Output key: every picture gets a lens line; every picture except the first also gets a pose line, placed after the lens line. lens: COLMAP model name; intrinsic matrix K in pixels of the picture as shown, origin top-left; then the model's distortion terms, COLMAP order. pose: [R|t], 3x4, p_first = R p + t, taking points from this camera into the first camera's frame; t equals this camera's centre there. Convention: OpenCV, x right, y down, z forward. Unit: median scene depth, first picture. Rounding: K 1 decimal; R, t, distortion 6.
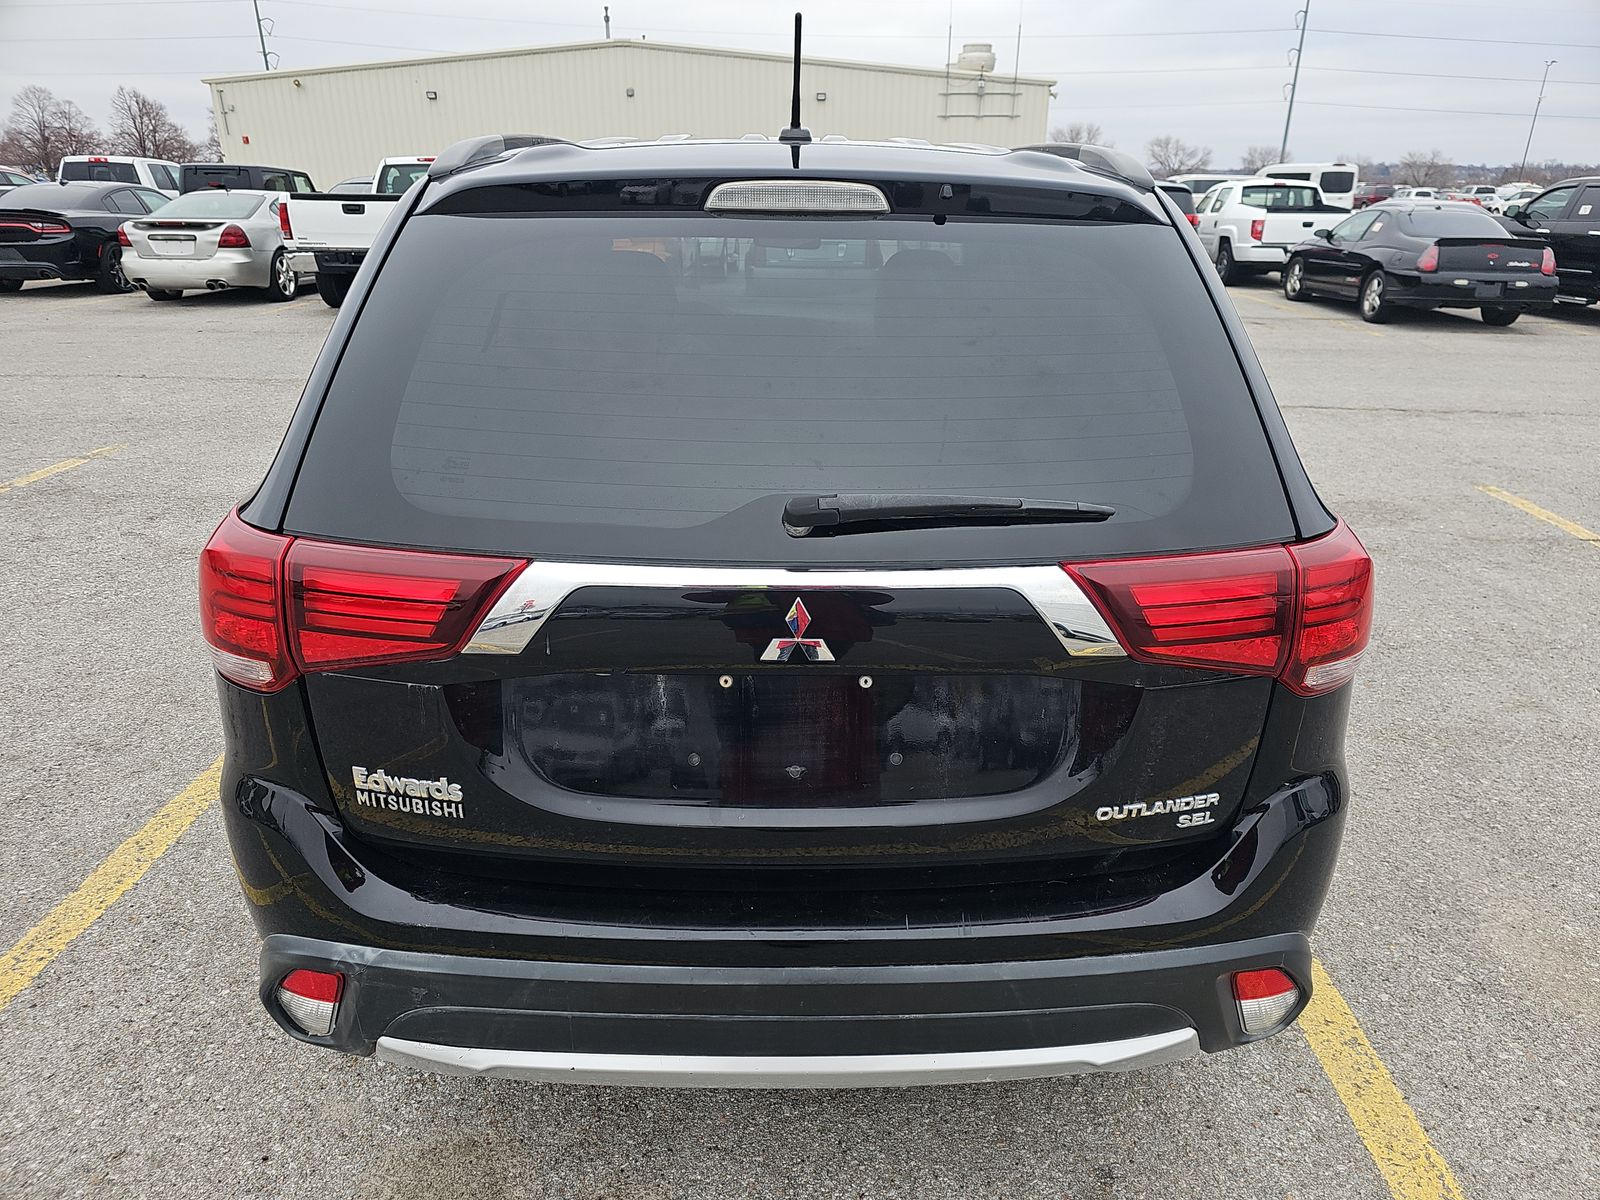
lens RADIAL K [[1115.0, 0, 804.0], [0, 1115.0, 605.0], [0, 0, 1]] dist [0.021279, -0.020266]
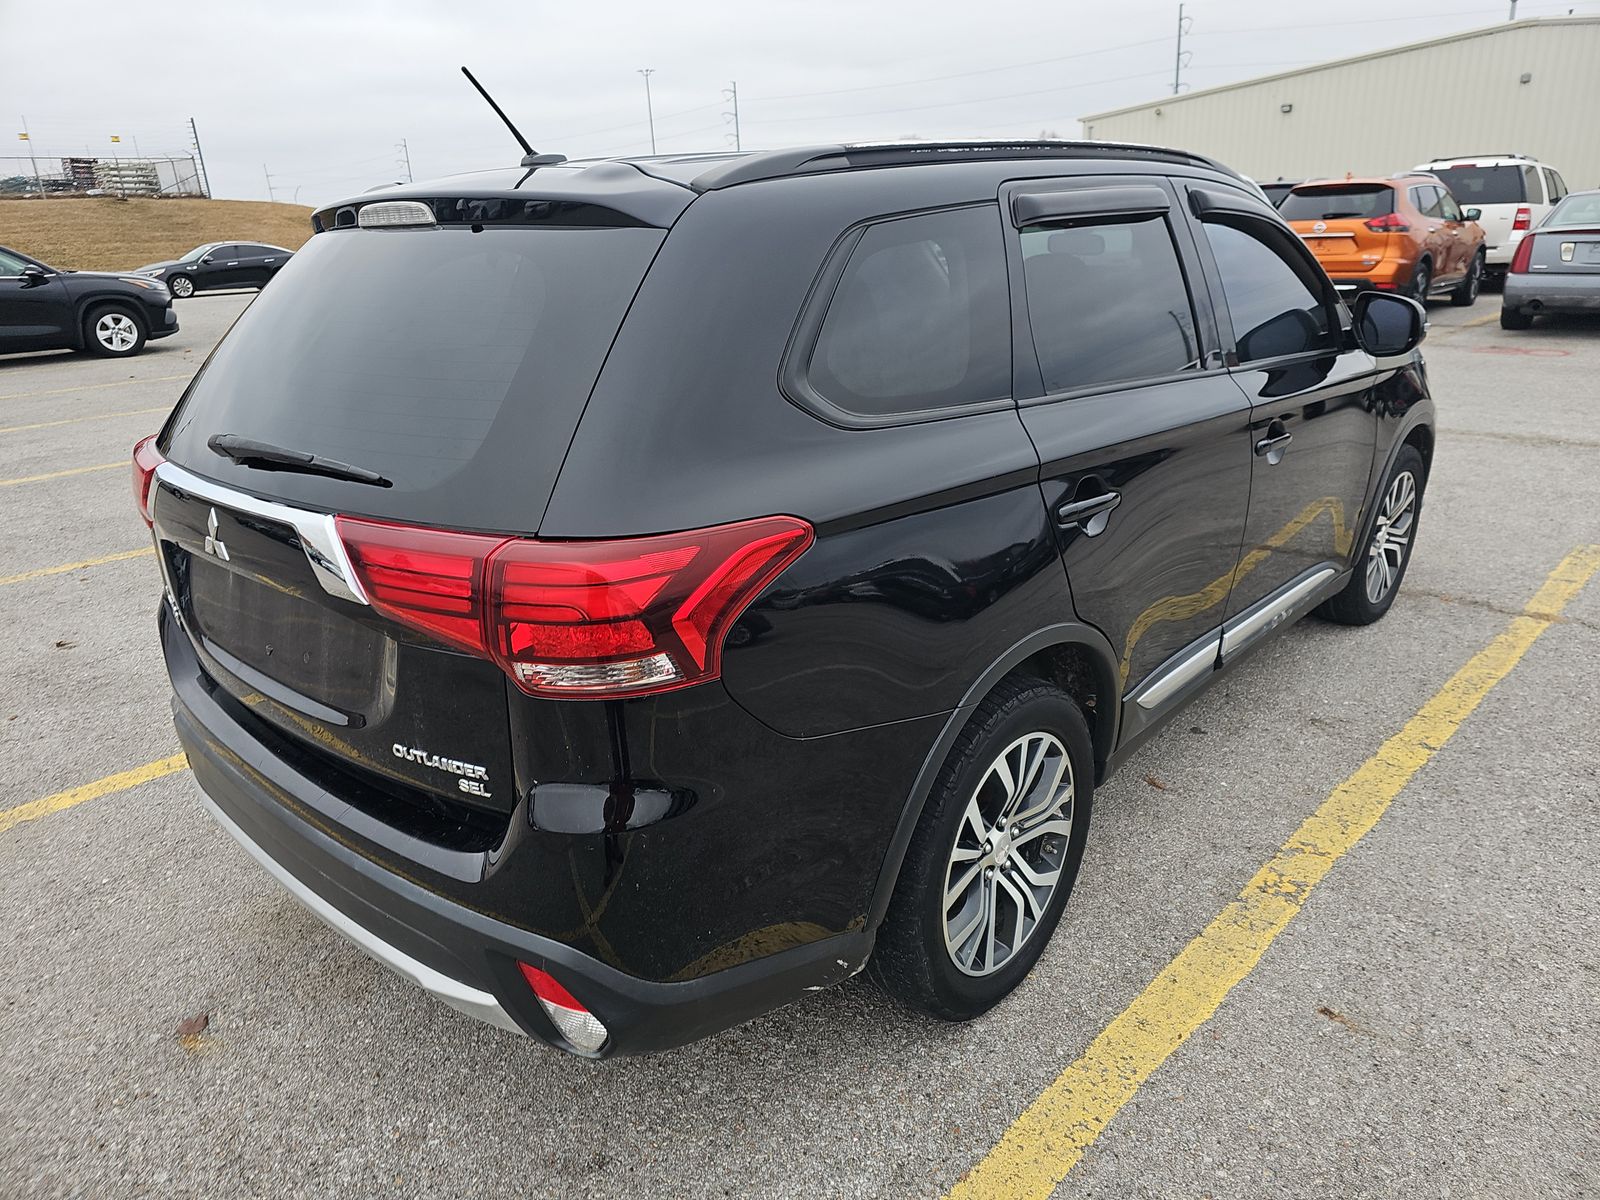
lens RADIAL K [[1115.0, 0, 796.4], [0, 1115.0, 597.9], [0, 0, 1]] dist [0.021279, -0.020266]
pose [[0.709083, 0.186551, -0.680000, 1.258517], [-0.200791, 0.977863, 0.058889, -0.106976], [0.675932, 0.094781, 0.730843, 0.423316]]
